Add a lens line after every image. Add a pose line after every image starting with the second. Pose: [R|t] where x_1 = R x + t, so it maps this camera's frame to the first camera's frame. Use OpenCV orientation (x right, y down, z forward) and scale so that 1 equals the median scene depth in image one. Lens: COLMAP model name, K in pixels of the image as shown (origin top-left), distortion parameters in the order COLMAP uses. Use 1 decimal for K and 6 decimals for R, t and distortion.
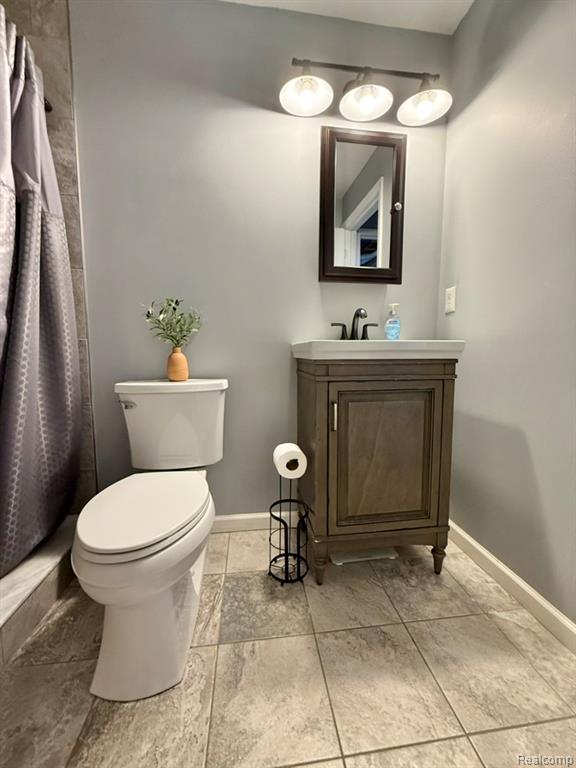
lens RADIAL K [[305.4, 0, 288.0], [0, 305.4, 384.0], [0, 0, 1]] dist [0.007163, 0.000219]
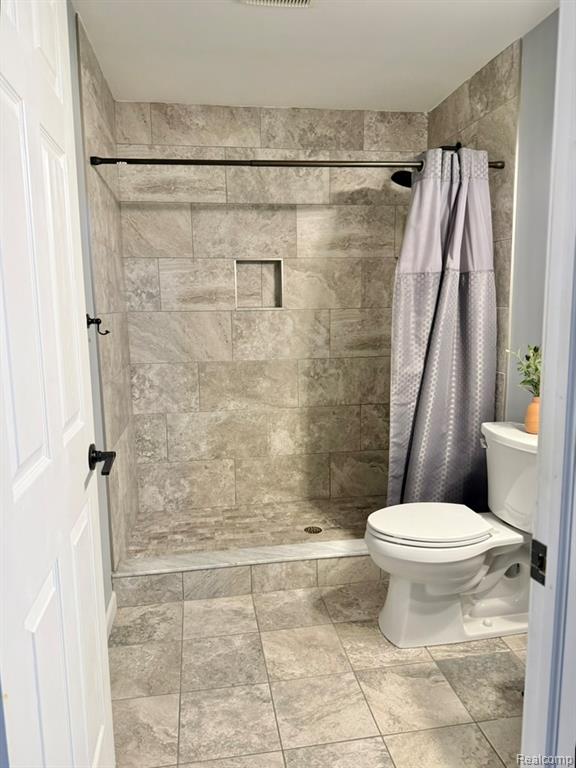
lens RADIAL K [[547.5, 0, 288.0], [0, 547.5, 384.0], [0, 0, 1]] dist [-0.000523, -0.000280]
pose [[0.035200, 0.137770, -0.989839, 1.692926], [-0.067236, 0.988535, 0.135197, -0.459995], [0.997116, 0.061794, 0.044059, 0.271692]]
